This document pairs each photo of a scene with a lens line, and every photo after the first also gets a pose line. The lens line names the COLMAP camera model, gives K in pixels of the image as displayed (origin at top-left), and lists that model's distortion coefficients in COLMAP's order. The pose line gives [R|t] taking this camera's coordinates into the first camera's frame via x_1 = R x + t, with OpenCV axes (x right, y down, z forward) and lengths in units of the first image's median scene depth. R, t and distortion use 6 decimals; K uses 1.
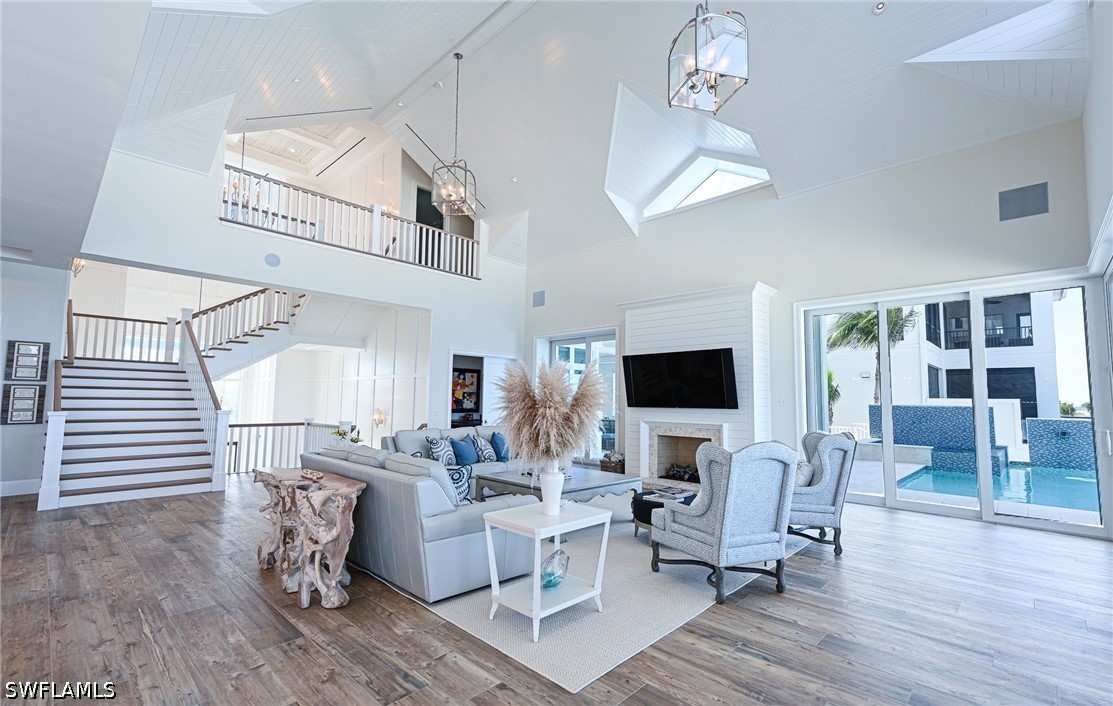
lens RADIAL K [[493.5, 0, 553.2], [0, 493.5, 358.6], [0, 0, 1]] dist [-0.000142, -0.000059]
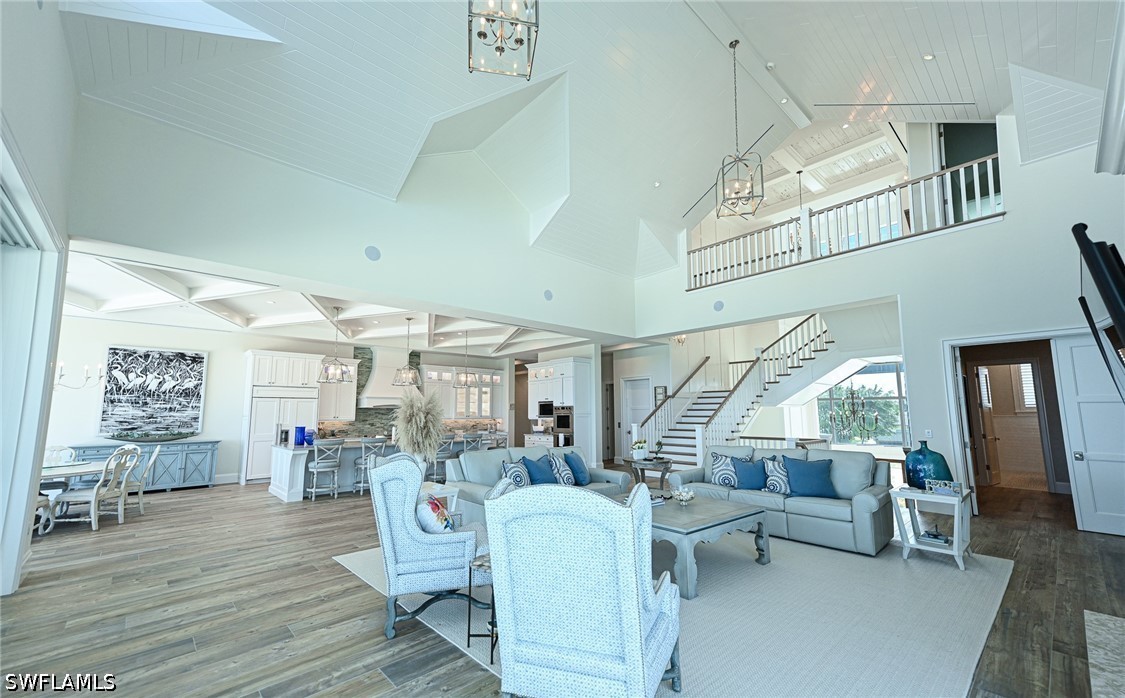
lens RADIAL K [[458.7, 0, 561.2], [0, 458.7, 357.3], [0, 0, 1]] dist [0.001232, 0.000070]
pose [[-0.065686, -0.138970, -0.988116, 1.525198], [0.087788, 0.985610, -0.144454, 0.164852], [0.993971, -0.096233, -0.052541, 1.635151]]
